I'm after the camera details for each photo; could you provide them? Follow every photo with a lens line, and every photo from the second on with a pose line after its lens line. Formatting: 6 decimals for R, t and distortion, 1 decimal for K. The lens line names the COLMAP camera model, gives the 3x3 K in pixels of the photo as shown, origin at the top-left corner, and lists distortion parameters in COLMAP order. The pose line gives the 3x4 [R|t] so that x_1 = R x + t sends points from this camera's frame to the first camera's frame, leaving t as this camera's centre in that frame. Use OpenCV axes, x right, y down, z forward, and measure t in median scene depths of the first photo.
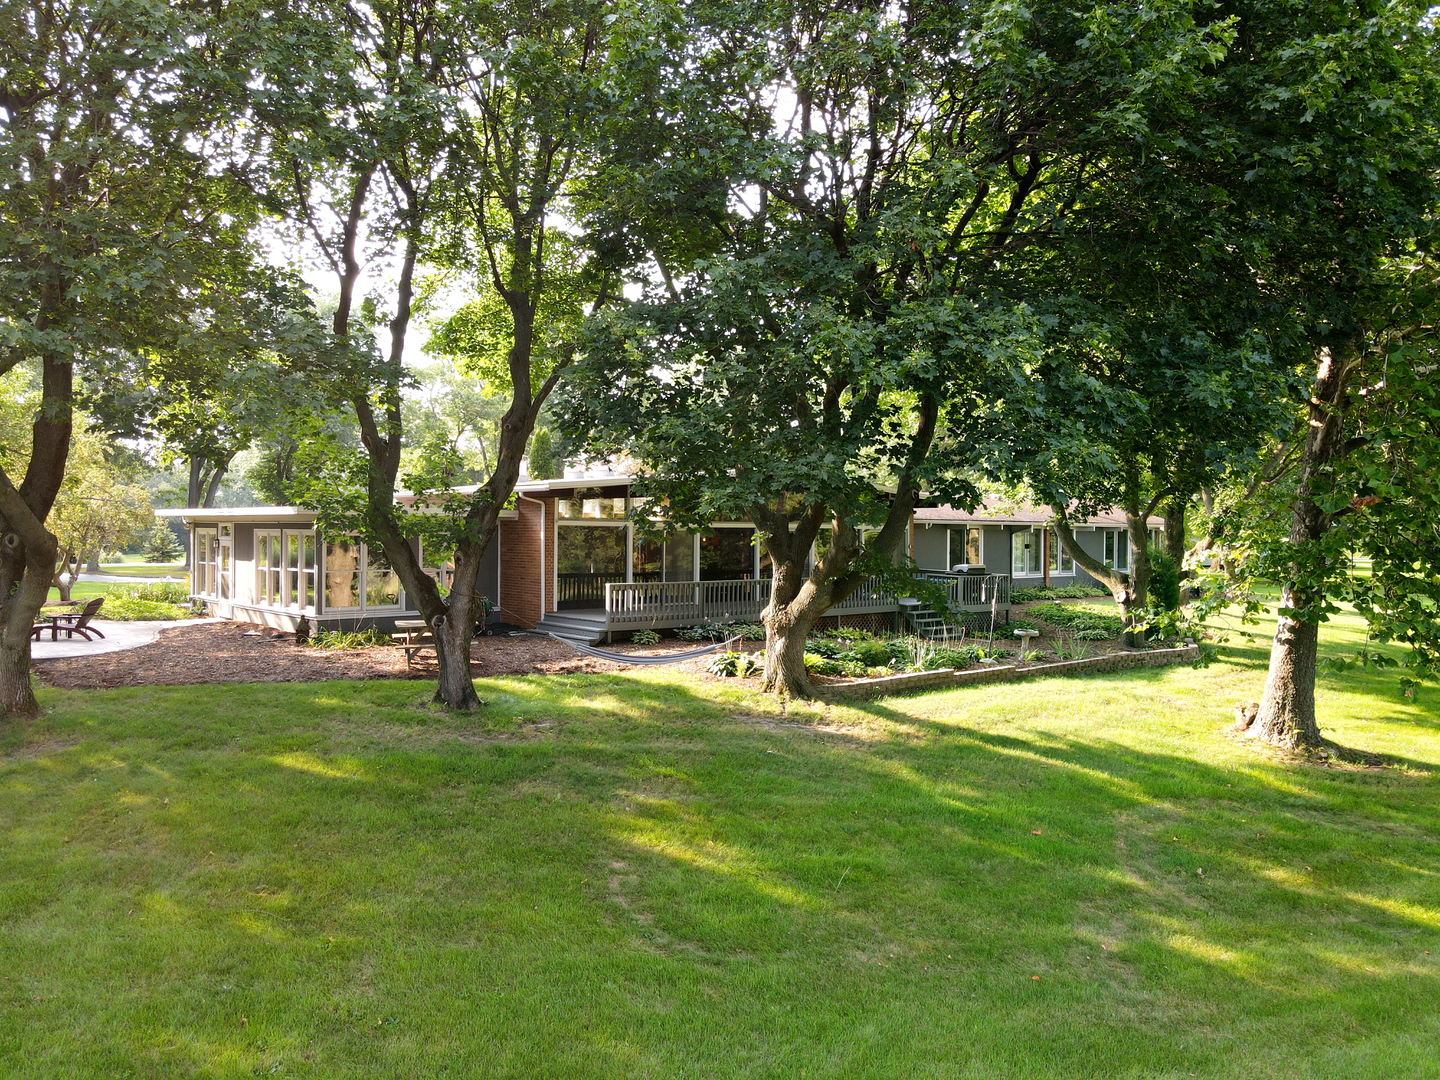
lens RADIAL K [[1080.2, 0, 720.0], [0, 1080.2, 540.0], [0, 0, 1]] dist [-0.001821, -0.001163]
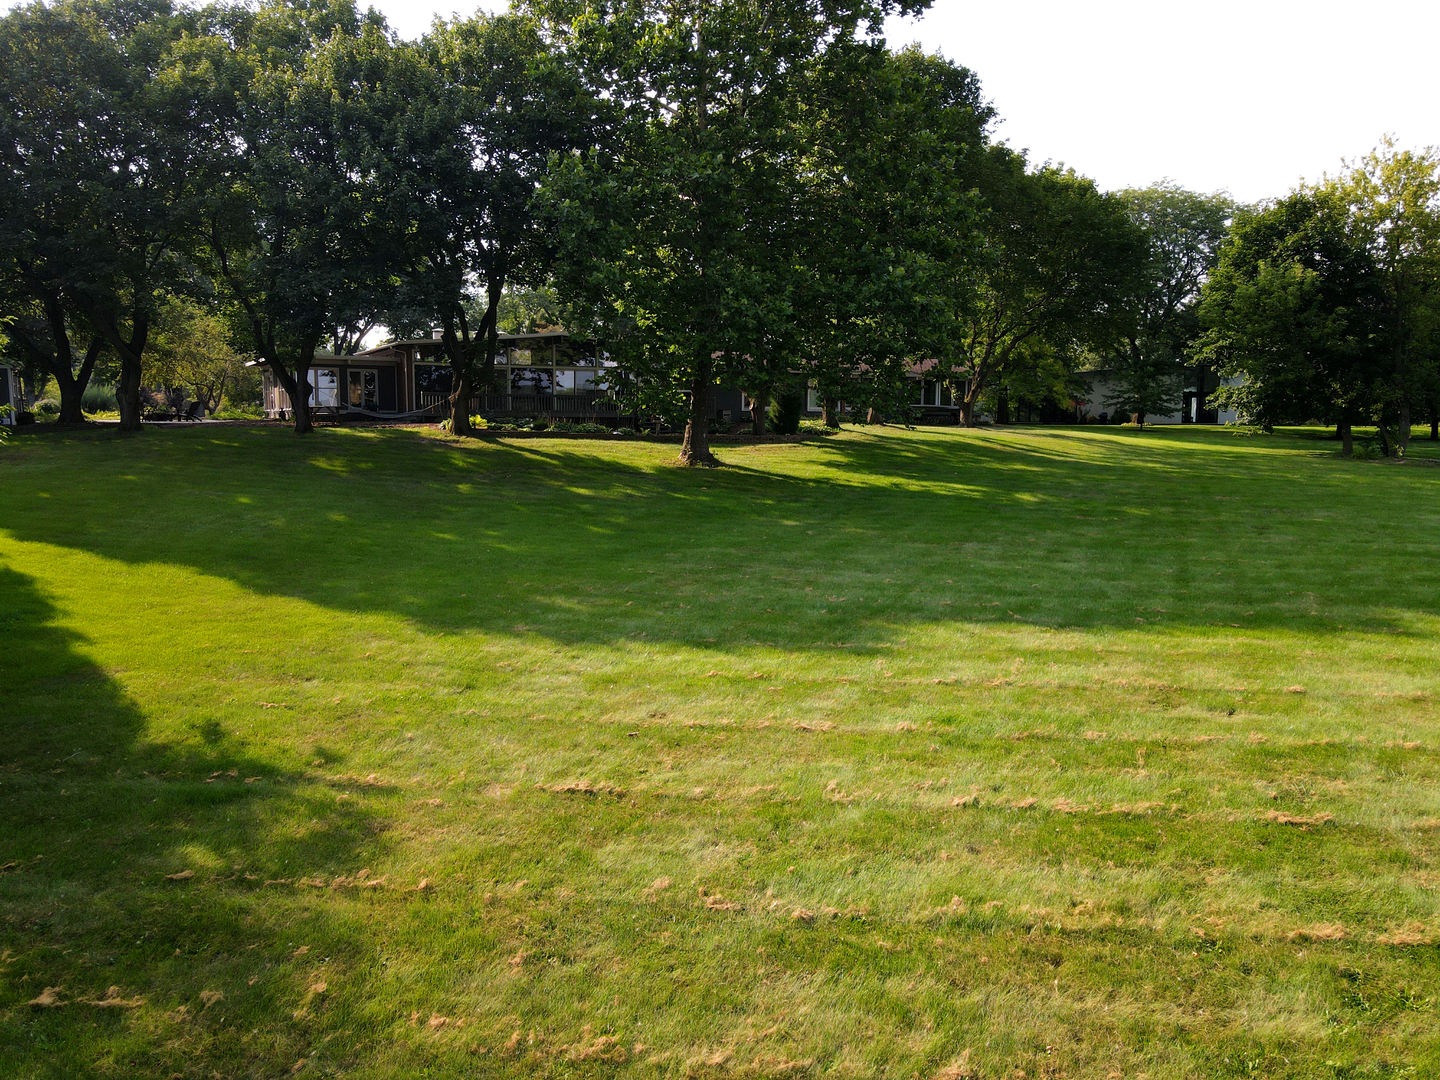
lens RADIAL K [[1080.2, 0, 720.0], [0, 1080.2, 540.0], [0, 0, 1]] dist [-0.001821, -0.001163]
pose [[0.975589, 0.018975, -0.218781, 1.033330], [0.002887, 0.995065, 0.099180, 0.137671], [0.219584, -0.097390, 0.970720, -0.989216]]
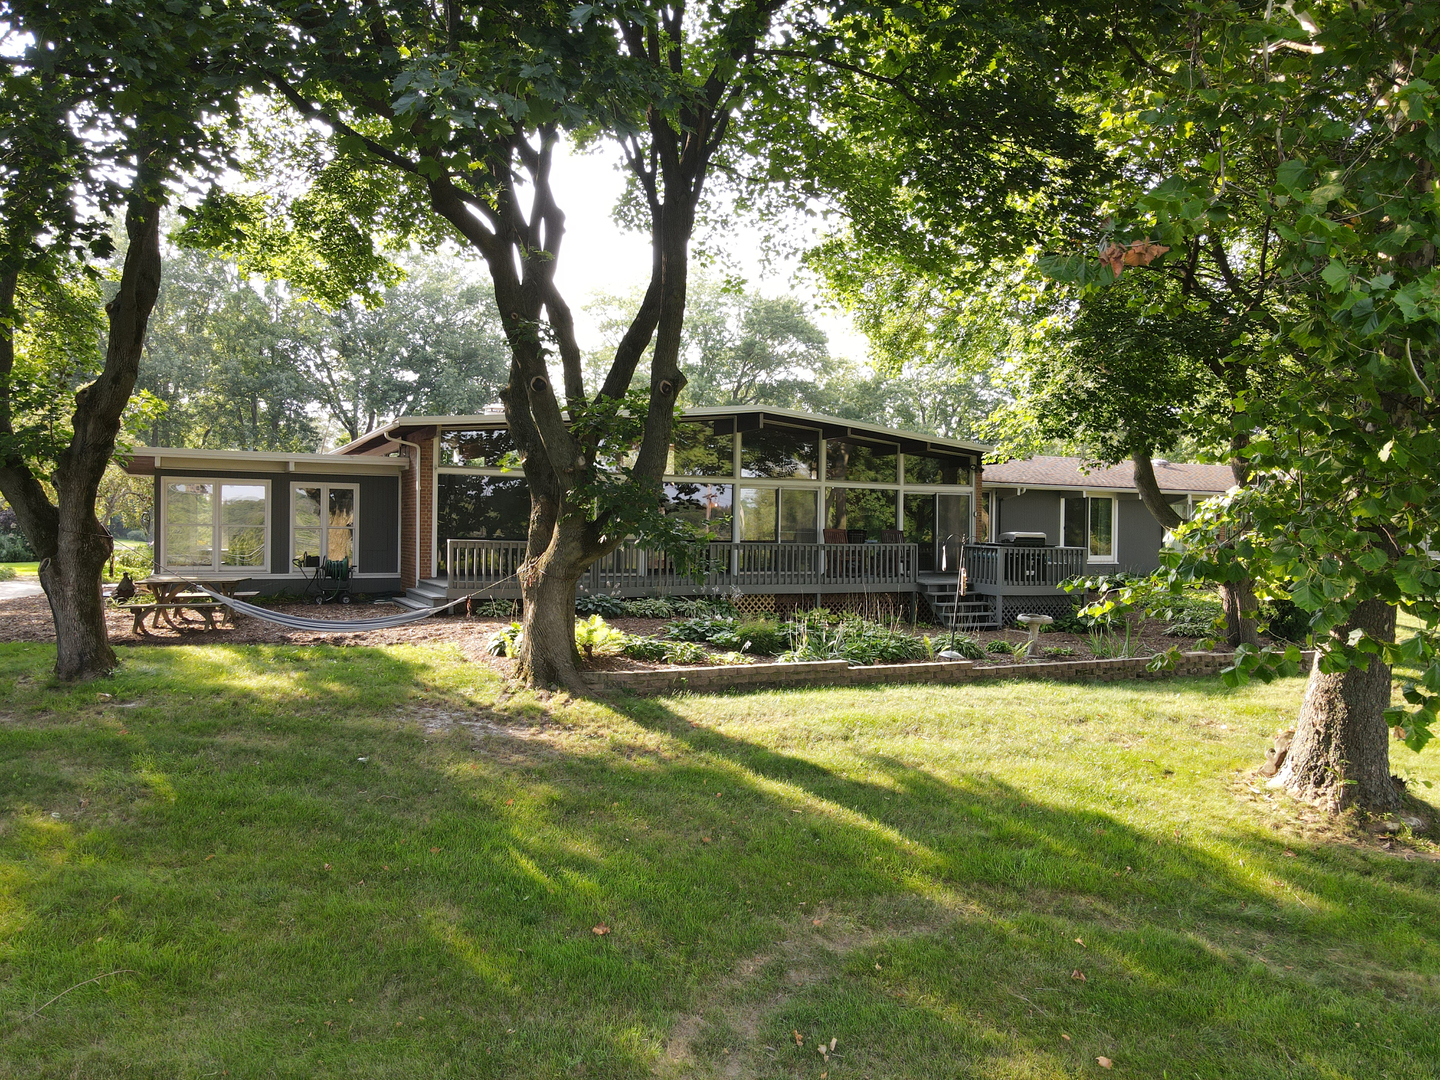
lens RADIAL K [[1080.2, 0, 720.0], [0, 1080.2, 540.0], [0, 0, 1]] dist [-0.001821, -0.001163]
pose [[0.963393, 0.006875, -0.268004, 0.358908], [-0.007865, 0.999966, -0.002619, 0.049206], [0.267976, 0.004631, 0.963414, 0.339517]]
